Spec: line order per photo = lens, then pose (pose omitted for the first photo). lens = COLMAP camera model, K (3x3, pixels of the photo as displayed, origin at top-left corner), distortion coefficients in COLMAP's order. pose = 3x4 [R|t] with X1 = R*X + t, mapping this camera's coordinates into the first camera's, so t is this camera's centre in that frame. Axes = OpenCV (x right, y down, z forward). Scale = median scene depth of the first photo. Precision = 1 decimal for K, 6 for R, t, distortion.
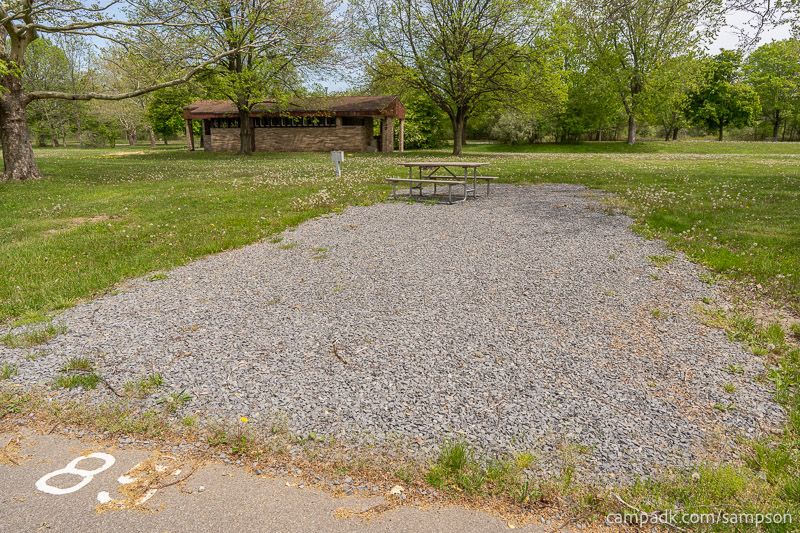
lens RADIAL K [[533.1, 0, 401.9], [0, 533.1, 263.7], [0, 0, 1]] dist [-0.007966, 0.001763]
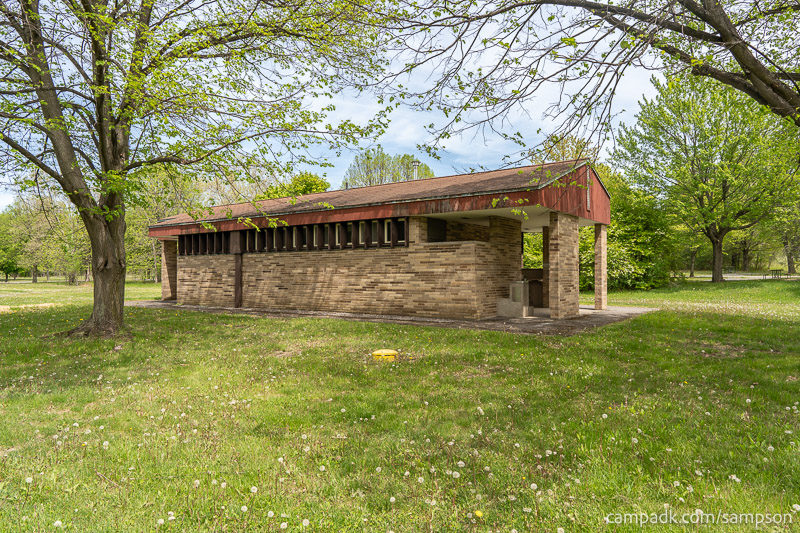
lens RADIAL K [[533.1, 0, 402.4], [0, 533.1, 265.8], [0, 0, 1]] dist [-0.007966, 0.001763]
pose [[0.943753, -0.011964, -0.330435, -0.009634], [-0.065702, 0.972632, -0.222869, -0.159160], [0.324058, 0.232044, 0.917138, 0.653705]]
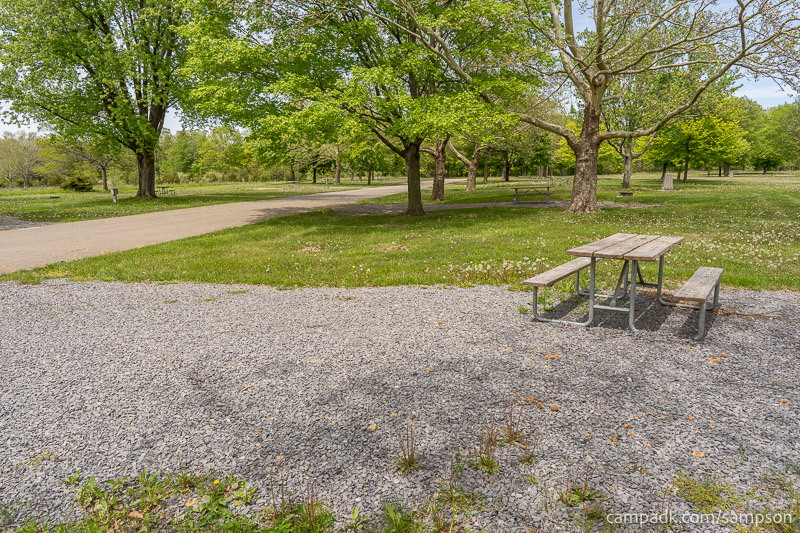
lens RADIAL K [[533.1, 0, 397.7], [0, 533.1, 269.0], [0, 0, 1]] dist [-0.007966, 0.001763]
pose [[0.082884, 0.175426, -0.980998, 0.137419], [-0.214850, 0.964381, 0.154302, -0.049233], [0.973124, 0.197979, 0.117622, 0.189716]]
